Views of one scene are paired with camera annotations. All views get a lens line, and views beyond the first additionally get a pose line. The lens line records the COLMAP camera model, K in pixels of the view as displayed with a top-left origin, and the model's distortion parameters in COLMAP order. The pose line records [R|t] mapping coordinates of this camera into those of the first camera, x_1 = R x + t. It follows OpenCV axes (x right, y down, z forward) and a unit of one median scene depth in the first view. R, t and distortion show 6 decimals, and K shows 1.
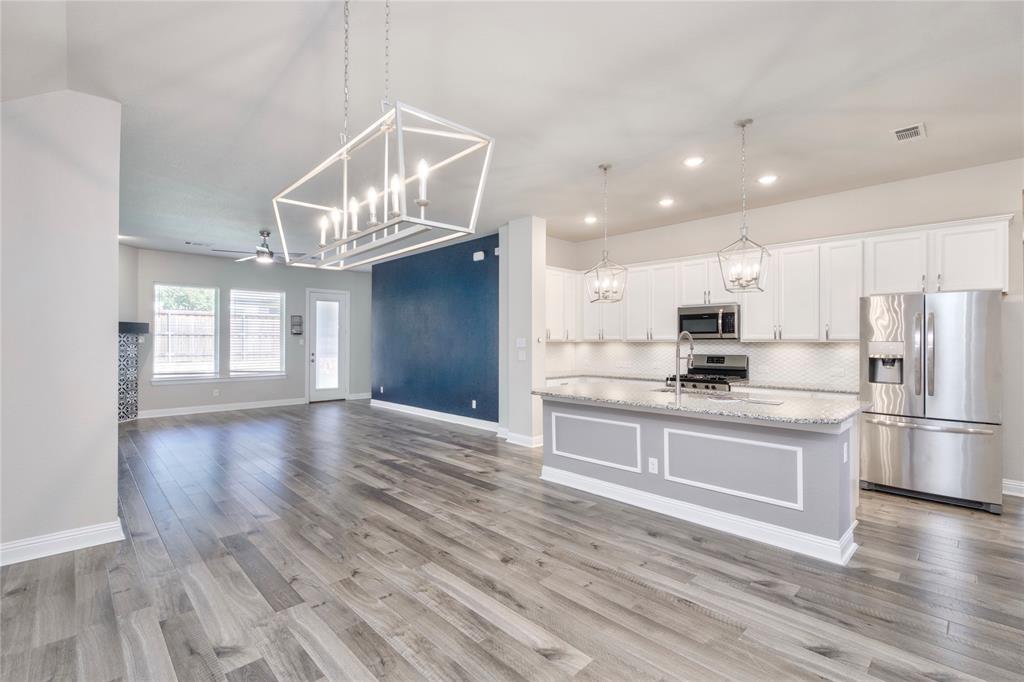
lens RADIAL K [[464.1, 0, 514.0], [0, 464.1, 338.1], [0, 0, 1]] dist [-0.010010, 0.000343]
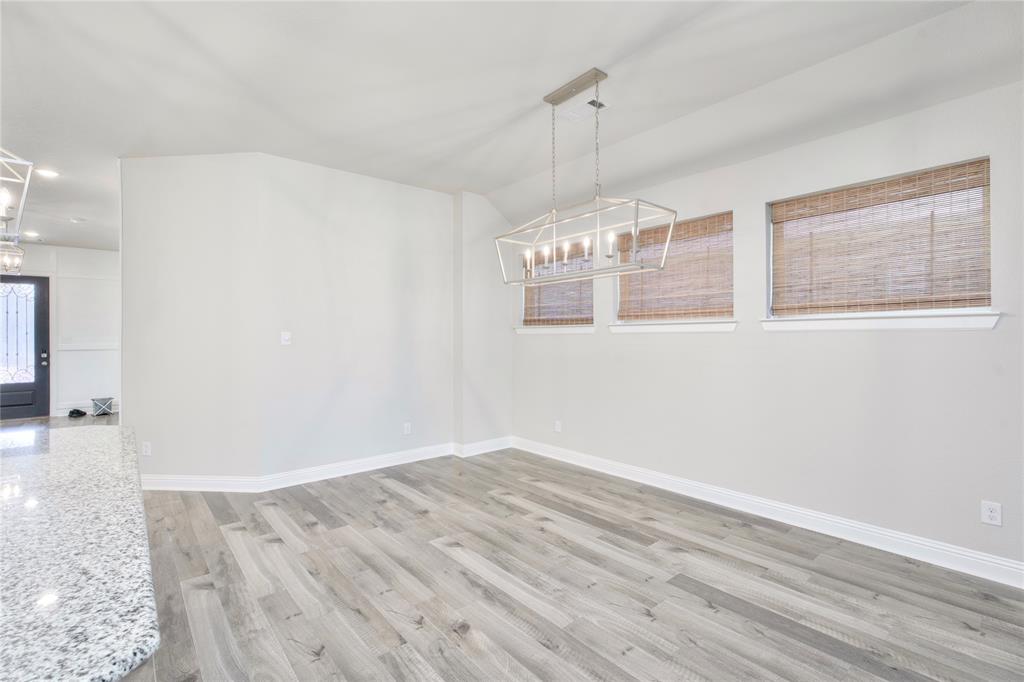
lens RADIAL K [[464.1, 0, 509.7], [0, 464.1, 336.4], [0, 0, 1]] dist [-0.010010, 0.000343]
pose [[-0.997103, 0.006906, 0.075752, -0.176633], [0.006103, 0.999923, -0.010824, 0.021868], [-0.075821, -0.010330, -0.997068, 2.022021]]
